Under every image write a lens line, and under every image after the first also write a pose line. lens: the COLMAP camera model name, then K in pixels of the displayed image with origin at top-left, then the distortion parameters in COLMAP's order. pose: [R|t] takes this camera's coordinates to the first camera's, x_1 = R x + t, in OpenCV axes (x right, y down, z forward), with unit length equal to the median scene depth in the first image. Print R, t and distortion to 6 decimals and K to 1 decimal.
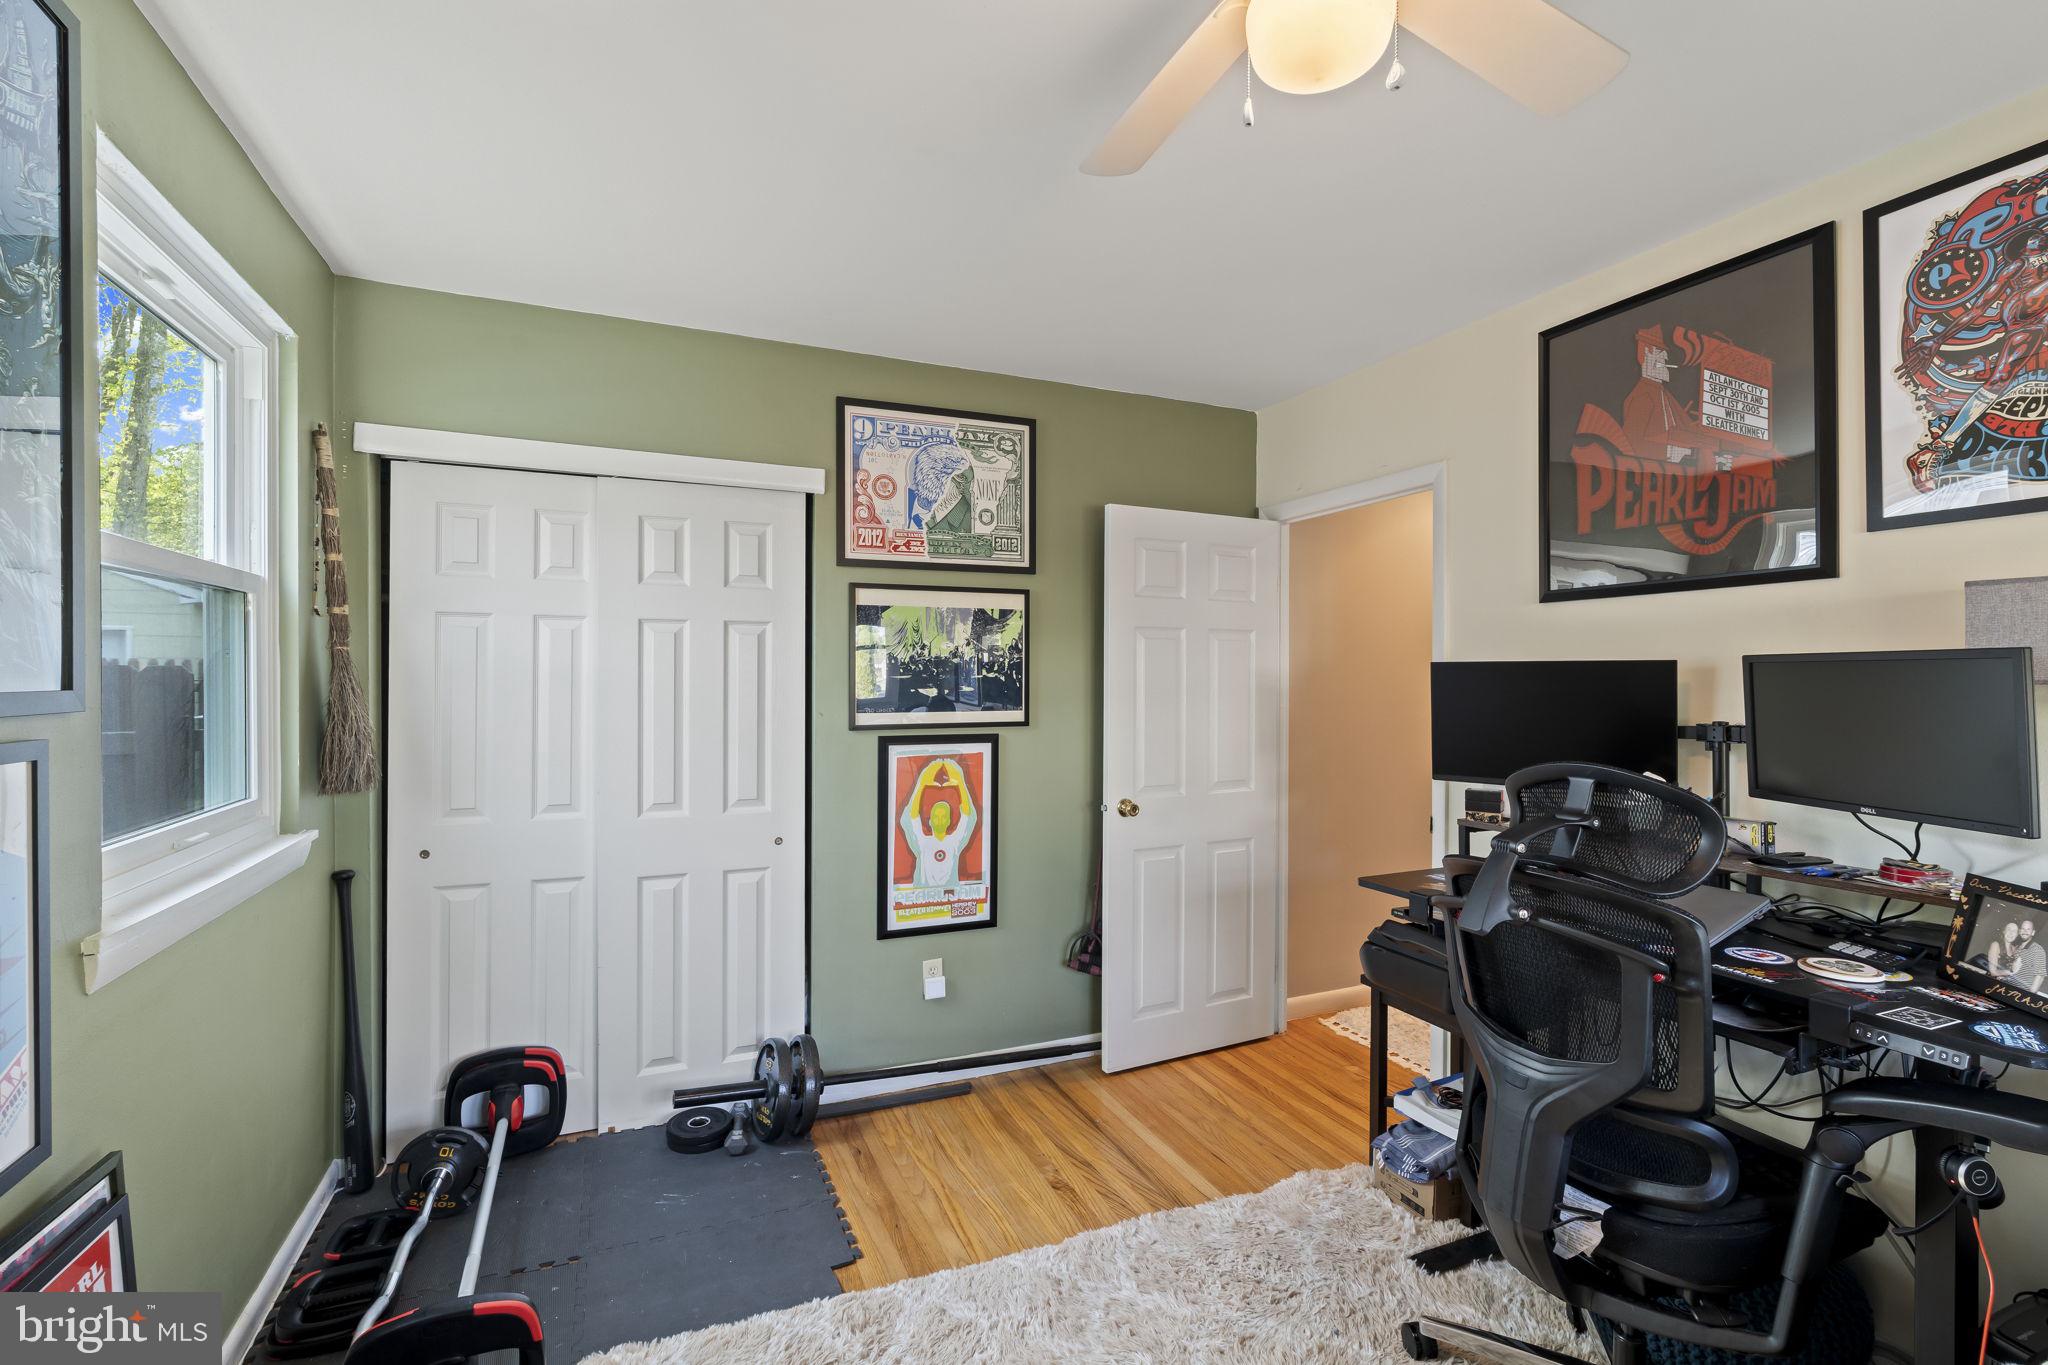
lens RADIAL K [[894.3, 0, 1020.8], [0, 894.3, 677.7], [0, 0, 1]] dist [-0.010266, 0.000387]
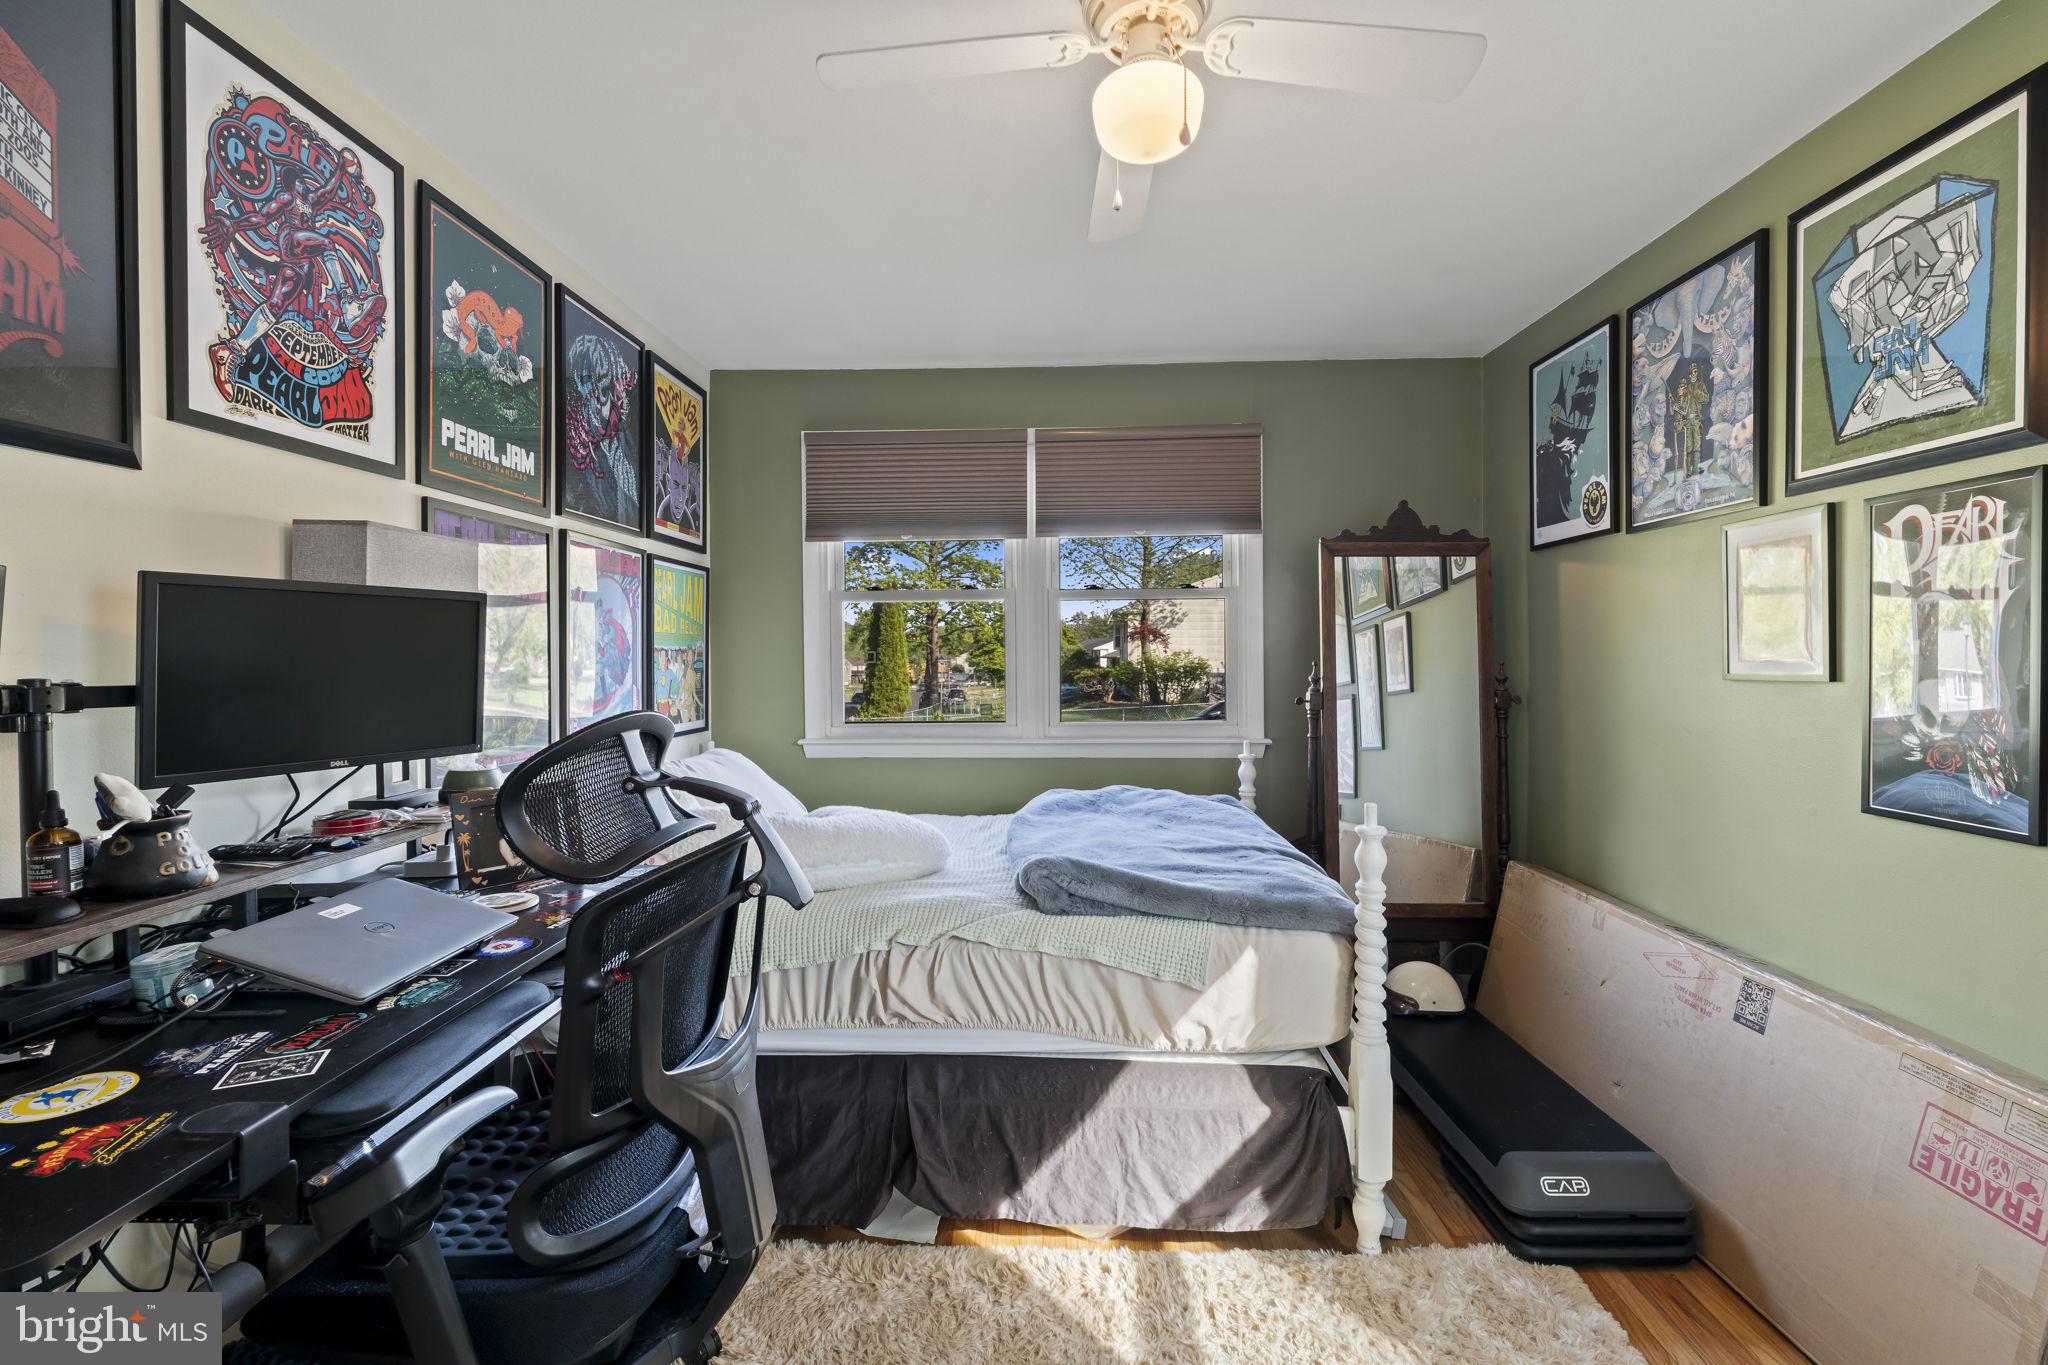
lens RADIAL K [[894.3, 0, 1021.0], [0, 894.3, 671.3], [0, 0, 1]] dist [-0.010266, 0.000387]
pose [[-0.900358, -0.010692, 0.435019, -0.040773], [-0.002138, 0.999795, 0.020148, 0.037318], [-0.435146, 0.017210, -0.900196, 1.440106]]
